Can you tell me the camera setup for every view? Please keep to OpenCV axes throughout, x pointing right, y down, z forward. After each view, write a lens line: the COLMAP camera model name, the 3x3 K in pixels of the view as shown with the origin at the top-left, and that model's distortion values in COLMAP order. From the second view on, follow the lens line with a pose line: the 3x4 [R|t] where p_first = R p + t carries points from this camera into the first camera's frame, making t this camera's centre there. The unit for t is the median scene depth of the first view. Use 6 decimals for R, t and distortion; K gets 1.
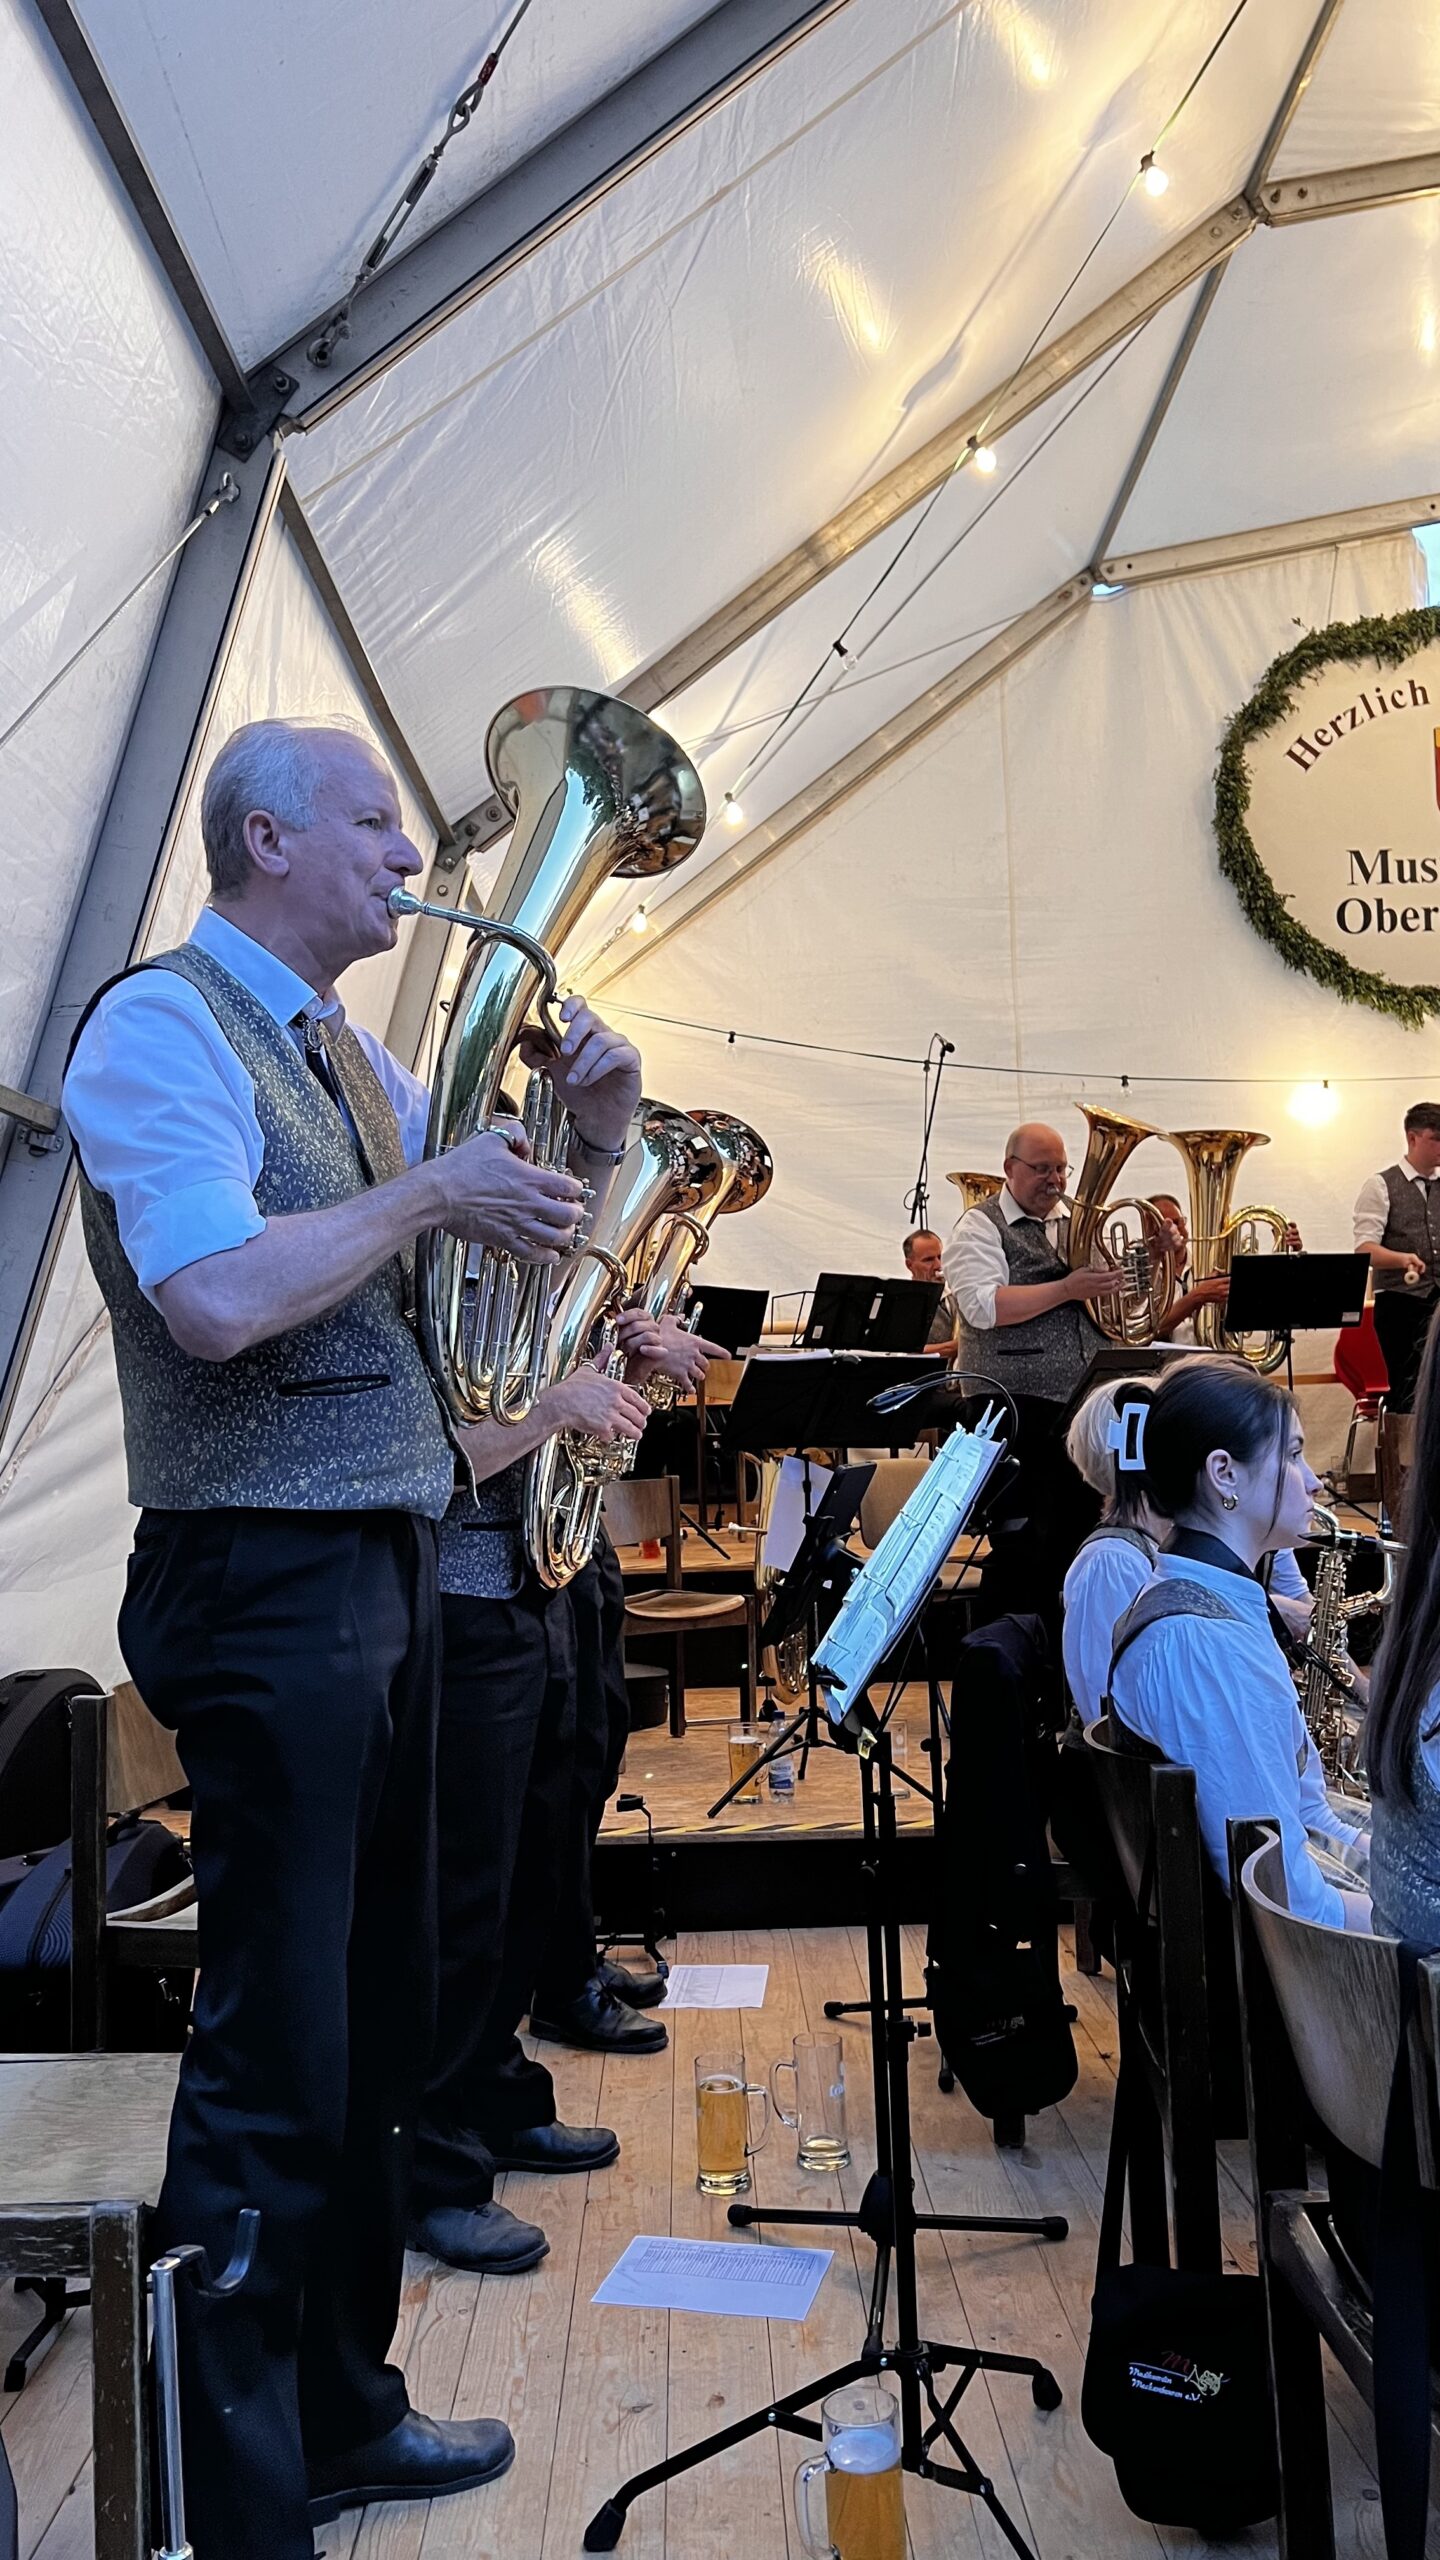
lens RADIAL K [[1915.8, 0, 737.6], [0, 1915.8, 1290.7], [0, 0, 1]] dist [0.007923, -0.033017]
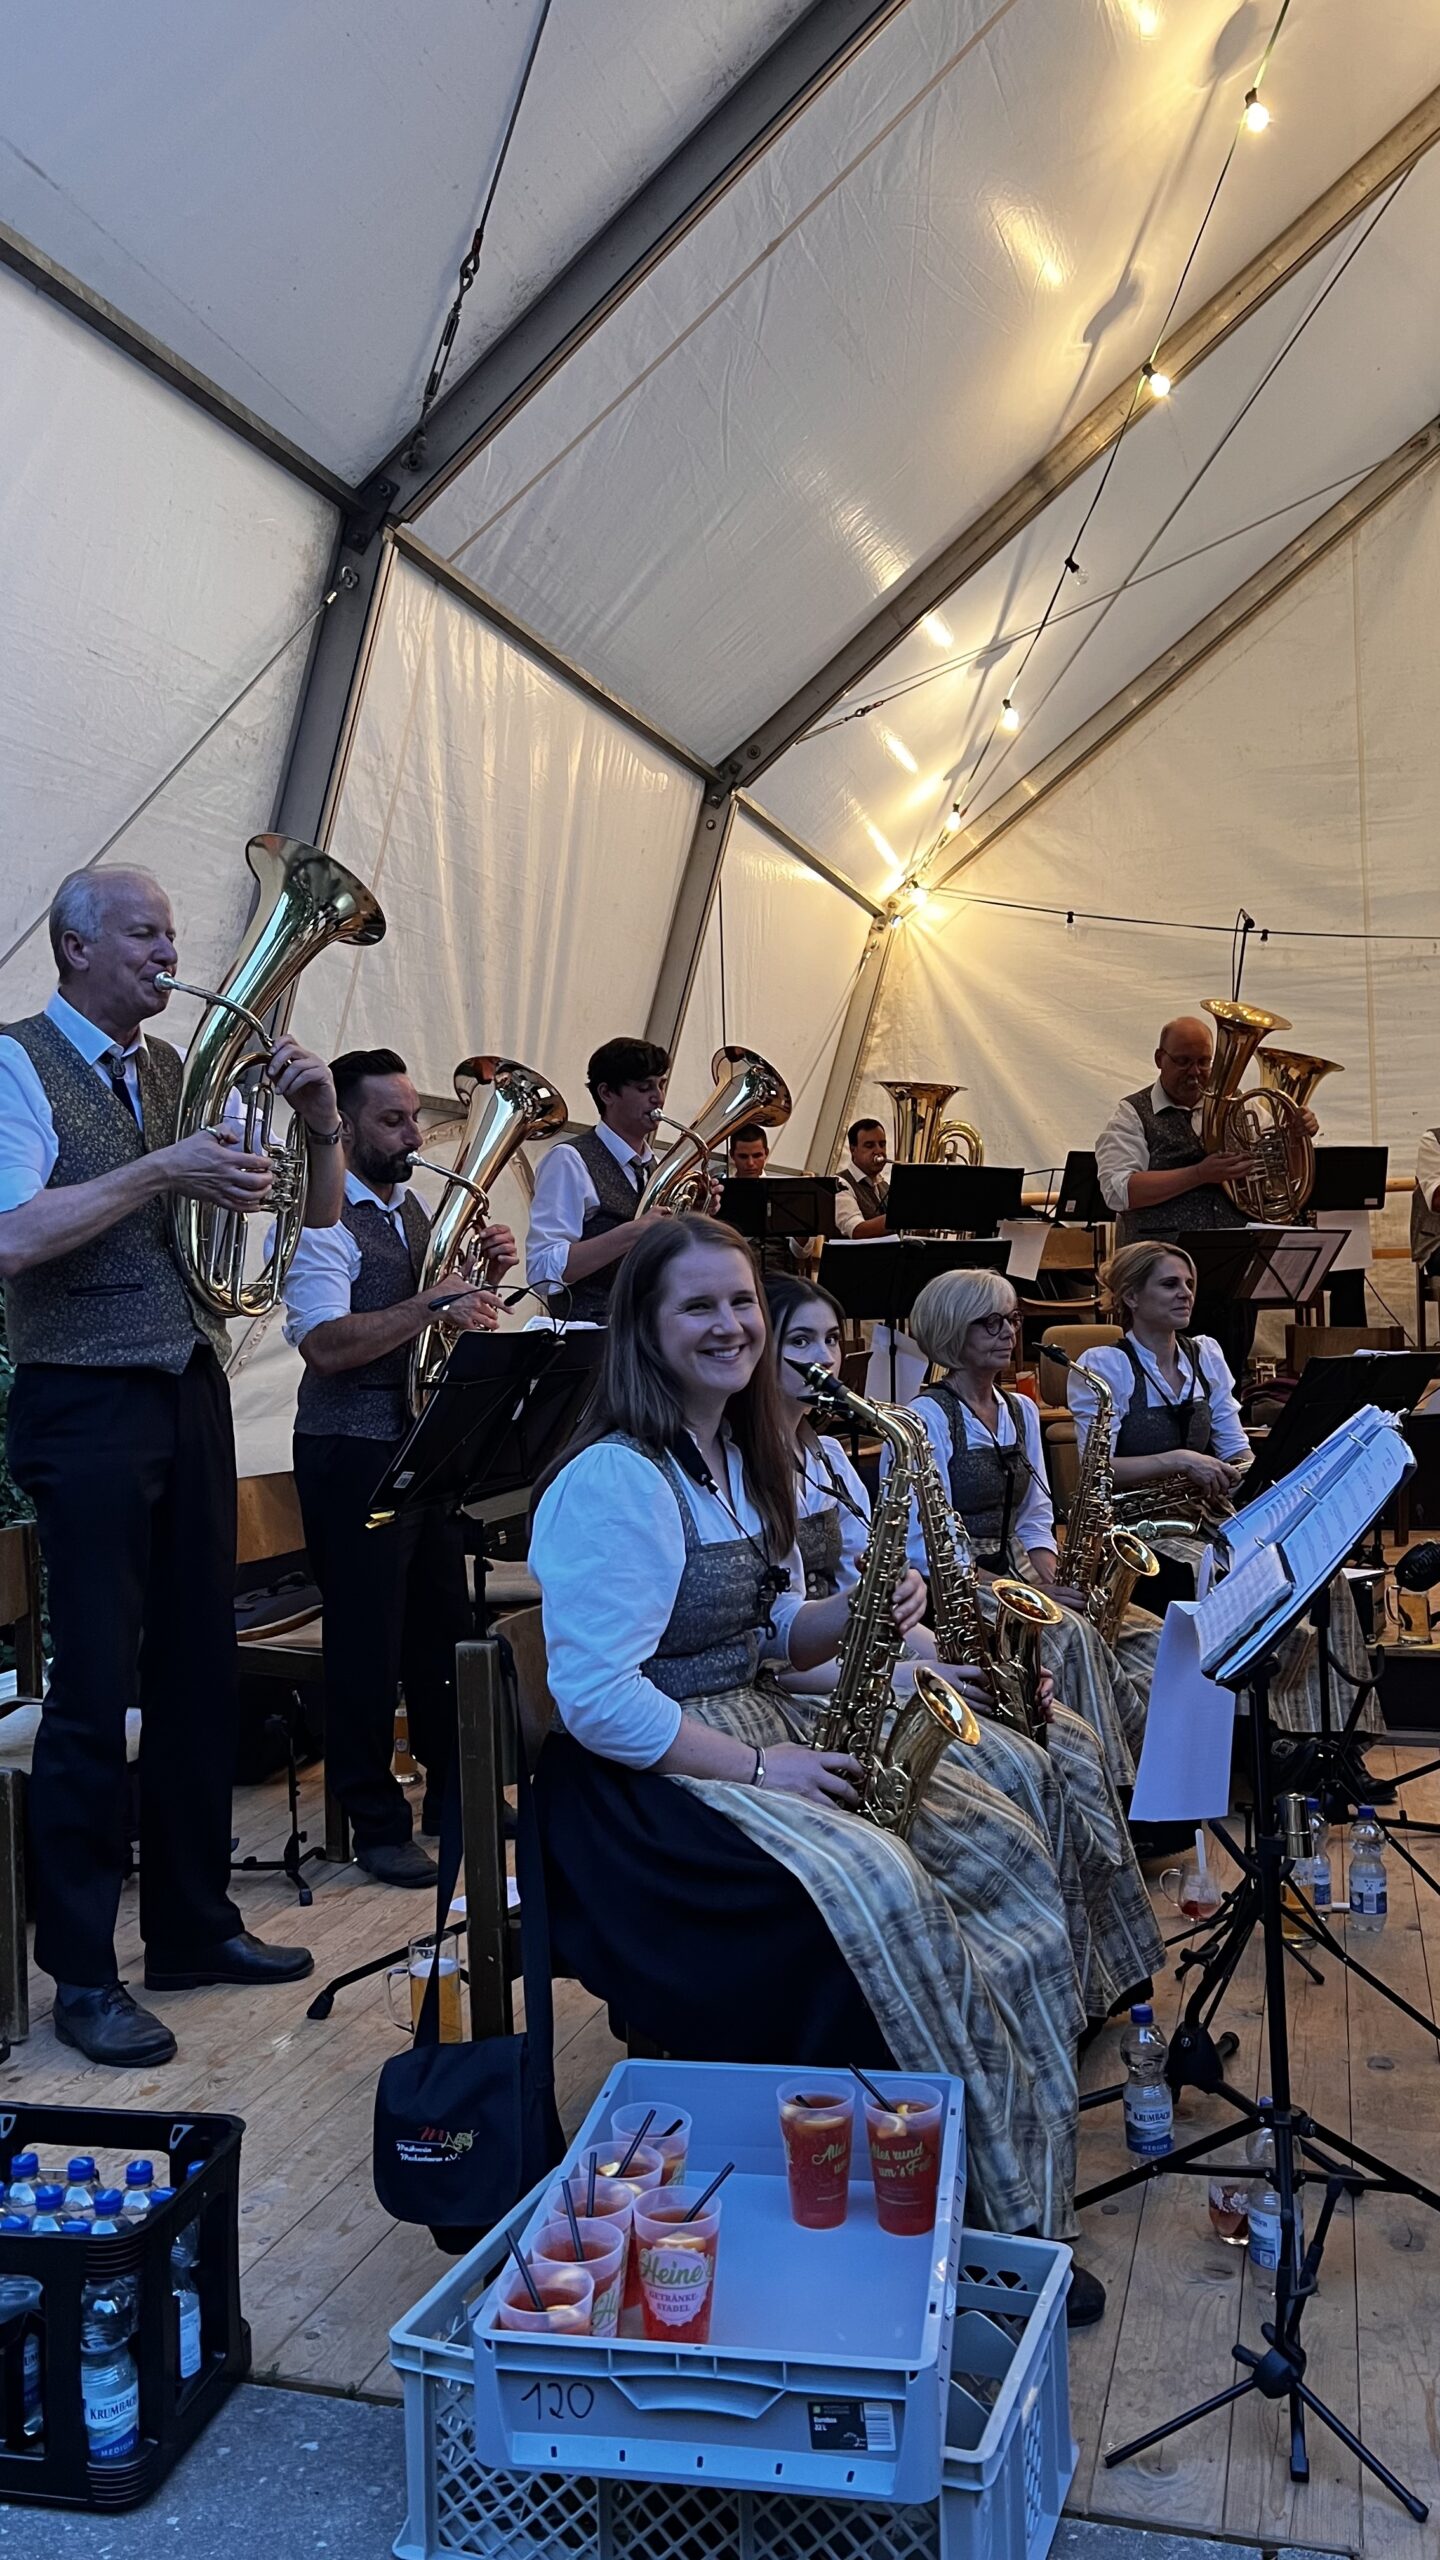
lens RADIAL K [[1915.8, 0, 695.5], [0, 1915.8, 1274.9], [0, 0, 1]] dist [0.007923, -0.033017]
pose [[0.939901, 0.015519, -0.341095, 0.272224], [0.010265, 0.997231, 0.073656, -0.026151], [0.341294, -0.072731, 0.937139, -0.118873]]
